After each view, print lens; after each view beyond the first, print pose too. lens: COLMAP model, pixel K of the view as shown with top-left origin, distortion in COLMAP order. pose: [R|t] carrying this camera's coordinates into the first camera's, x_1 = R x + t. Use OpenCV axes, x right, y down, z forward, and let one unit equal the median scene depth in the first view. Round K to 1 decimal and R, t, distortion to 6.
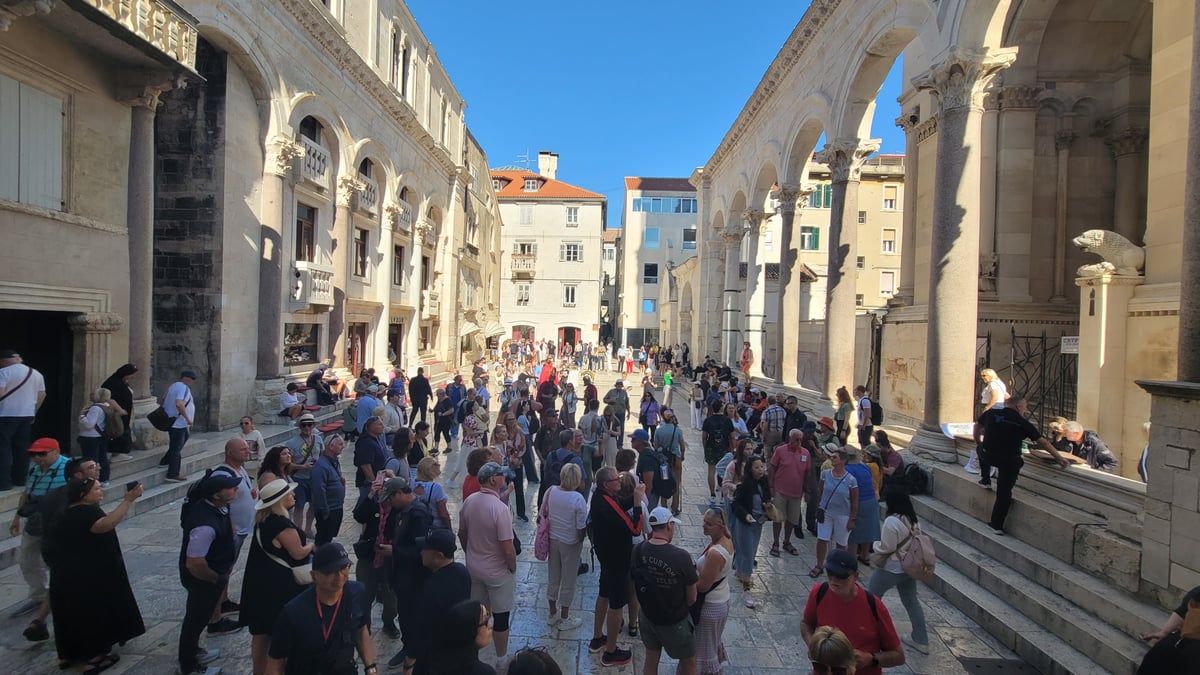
lens RADIAL K [[487.5, 0, 593.3], [0, 487.5, 335.2], [0, 0, 1]] dist [-0.000956, 0.000012]
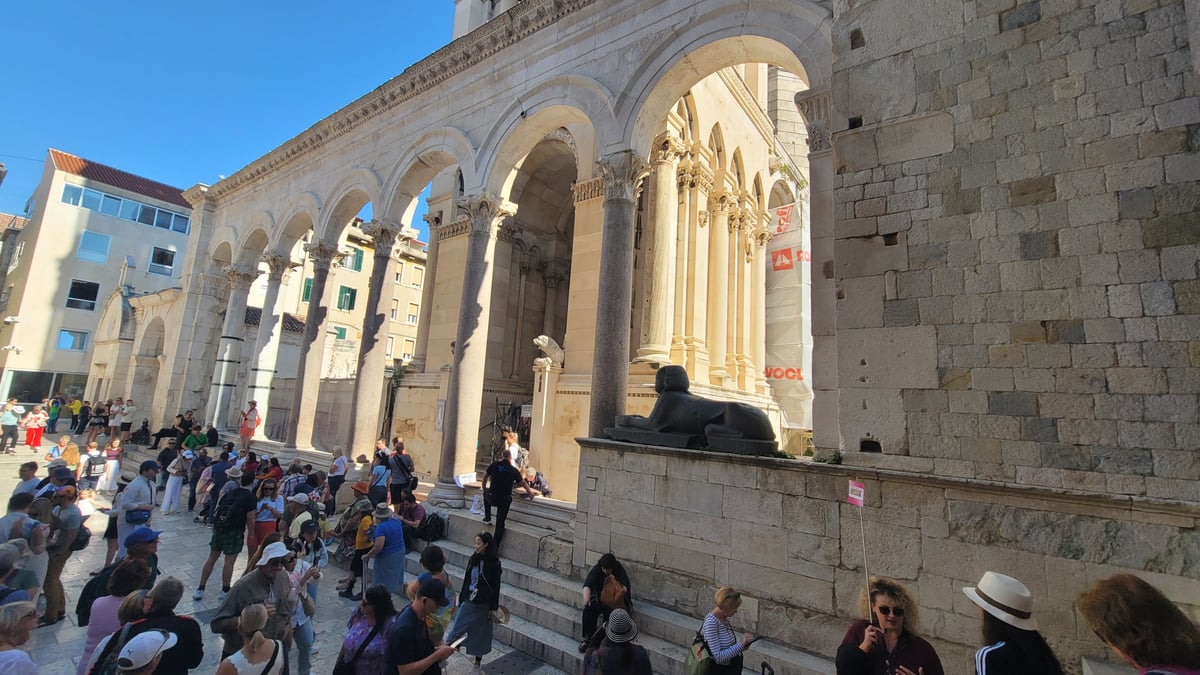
lens RADIAL K [[488.5, 0, 588.6], [0, 488.5, 333.6], [0, 0, 1]] dist [-0.003489, 0.004715]
pose [[0.573639, 0.134788, 0.807942, -0.071952], [-0.039309, 0.989762, -0.137211, -0.009410], [-0.818165, 0.046950, 0.573064, 0.002768]]
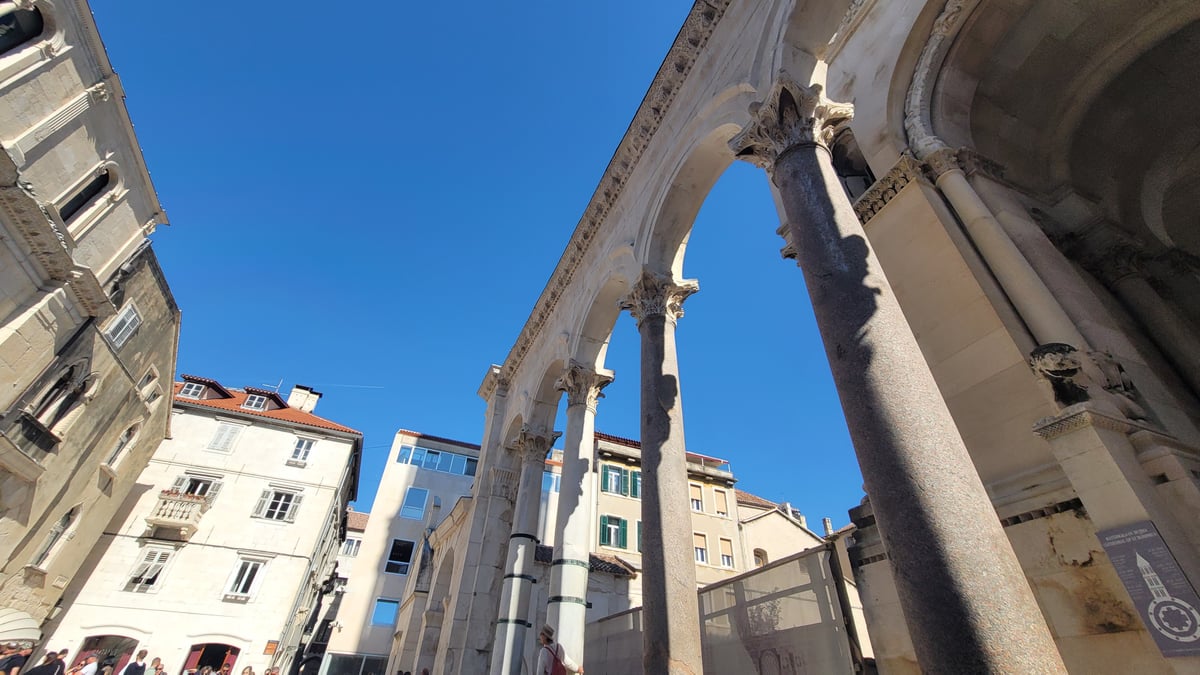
lens RADIAL K [[488.5, 0, 588.6], [0, 488.5, 333.6], [0, 0, 1]] dist [-0.003489, 0.004715]
pose [[0.915028, 0.259220, 0.309078, 0.186494], [-0.018892, 0.792896, -0.609063, 0.085216], [-0.402948, 0.551471, 0.730419, 0.680657]]
